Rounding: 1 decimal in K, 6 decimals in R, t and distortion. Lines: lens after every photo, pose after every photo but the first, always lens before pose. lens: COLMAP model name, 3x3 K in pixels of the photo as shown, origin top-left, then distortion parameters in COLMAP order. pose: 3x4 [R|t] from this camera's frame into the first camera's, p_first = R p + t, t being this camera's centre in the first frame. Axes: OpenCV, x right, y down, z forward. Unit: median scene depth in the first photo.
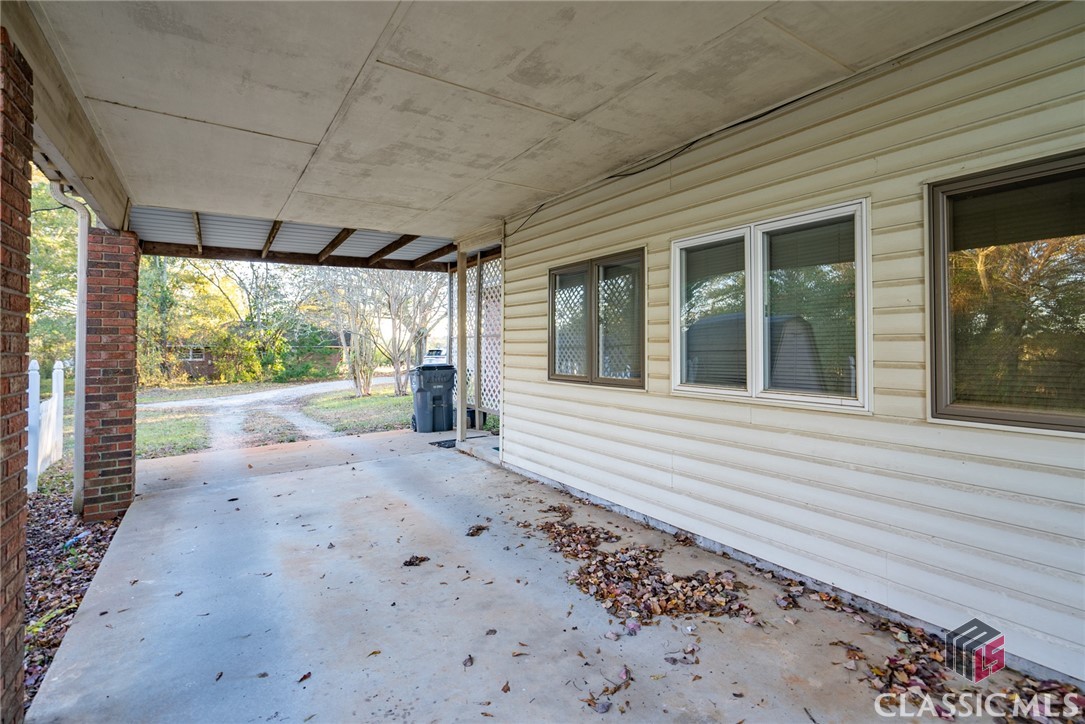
lens RADIAL K [[512.4, 0, 539.5], [0, 512.4, 332.9], [0, 0, 1]] dist [0.000049, 0.000317]
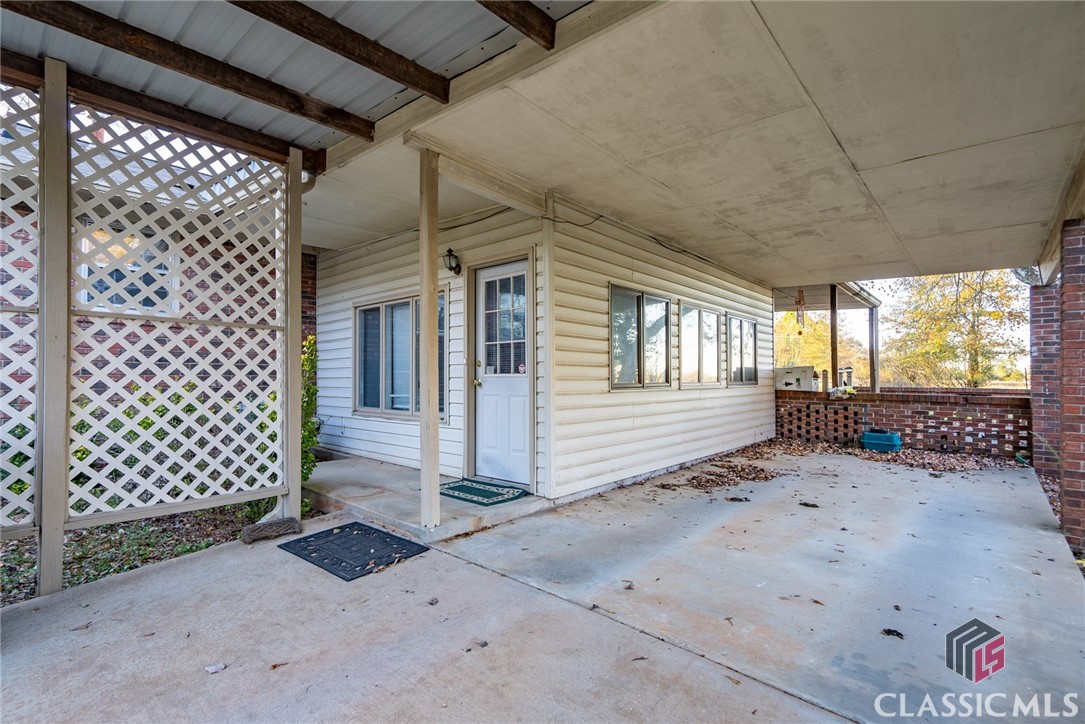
lens RADIAL K [[512.4, 0, 545.9], [0, 512.4, 367.9], [0, 0, 1]] dist [0.000049, 0.000317]
pose [[-0.278077, 0.011503, 0.960490, -1.168980], [-0.028167, 0.999401, -0.020124, 0.088864], [-0.960146, -0.032650, -0.277586, 1.739419]]
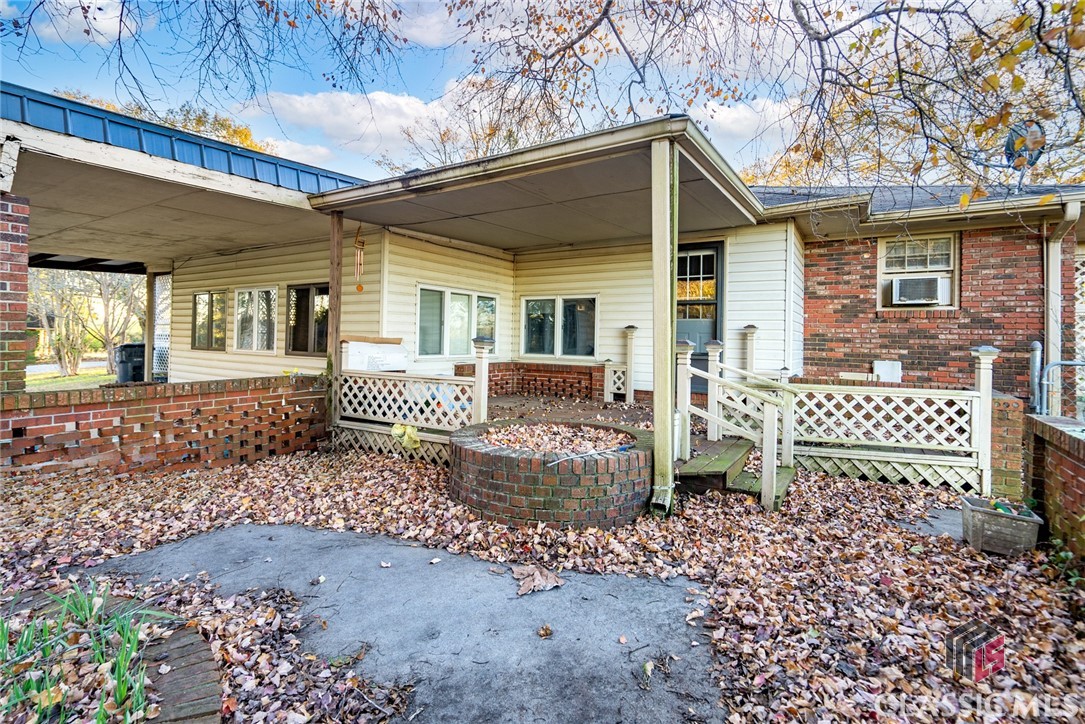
lens RADIAL K [[512.4, 0, 529.2], [0, 512.4, 334.2], [0, 0, 1]] dist [0.000049, 0.000317]
pose [[0.920939, 0.018206, 0.389282, 0.534298], [-0.028117, 0.999409, 0.019778, -0.047906], [-0.388691, -0.029160, 0.920906, -1.561500]]
